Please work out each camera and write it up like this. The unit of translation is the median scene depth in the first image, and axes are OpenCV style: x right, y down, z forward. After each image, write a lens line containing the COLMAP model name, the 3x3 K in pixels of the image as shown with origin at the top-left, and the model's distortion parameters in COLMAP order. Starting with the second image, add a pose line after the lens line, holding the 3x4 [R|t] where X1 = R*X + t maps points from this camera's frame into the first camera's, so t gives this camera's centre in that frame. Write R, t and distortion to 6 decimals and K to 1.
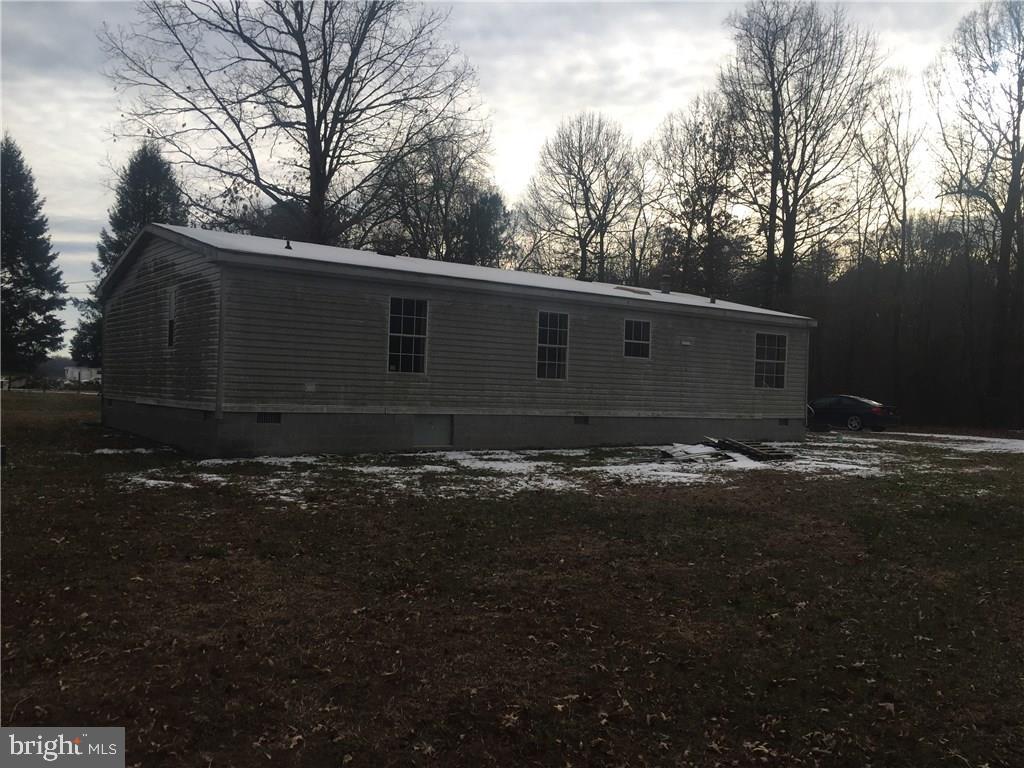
lens RADIAL K [[885.4, 0, 492.2], [0, 885.4, 384.2], [0, 0, 1]] dist [0.077342, -0.088490]
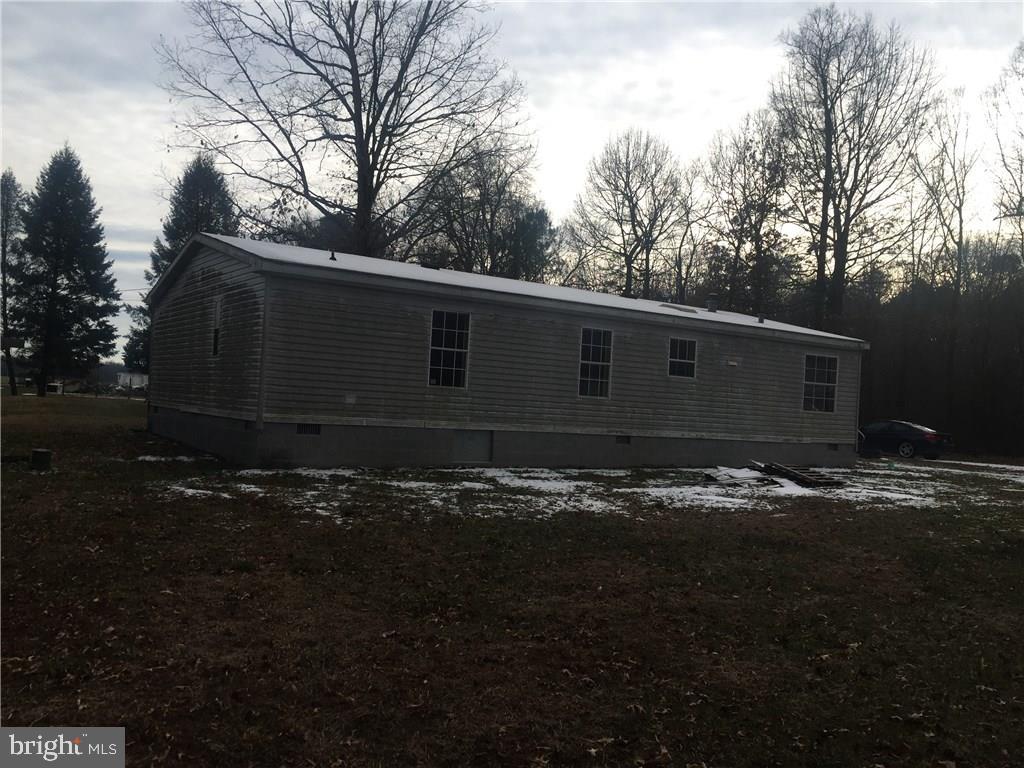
lens RADIAL K [[880.7, 0, 512.5], [0, 880.7, 381.0], [0, 0, 1]] dist [0.084166, -0.114478]
pose [[0.999417, 0.021466, -0.026555, 0.002236], [-0.021983, 0.999571, -0.019351, -0.002169], [0.026128, 0.019924, 0.999460, 0.017408]]
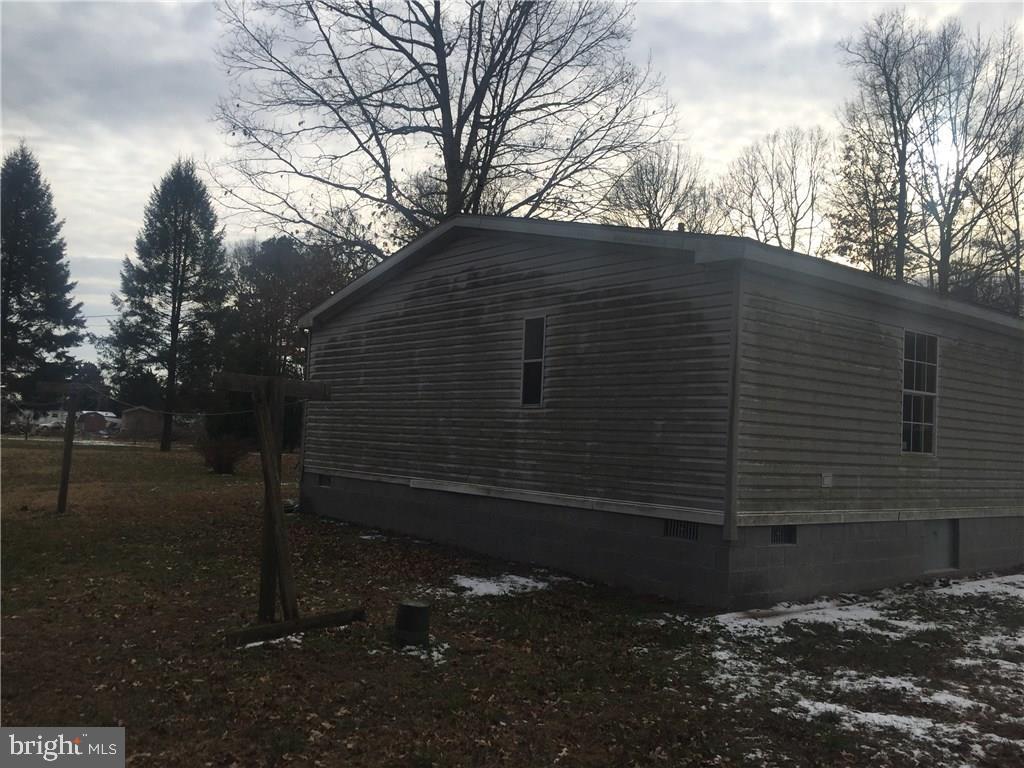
lens RADIAL K [[885.4, 0, 492.2], [0, 885.4, 384.2], [0, 0, 1]] dist [0.077342, -0.088490]
pose [[0.998148, 0.016437, 0.058577, -0.497472], [-0.013350, 0.998521, -0.052708, -0.027680], [-0.059357, 0.051829, 0.996890, 0.449039]]
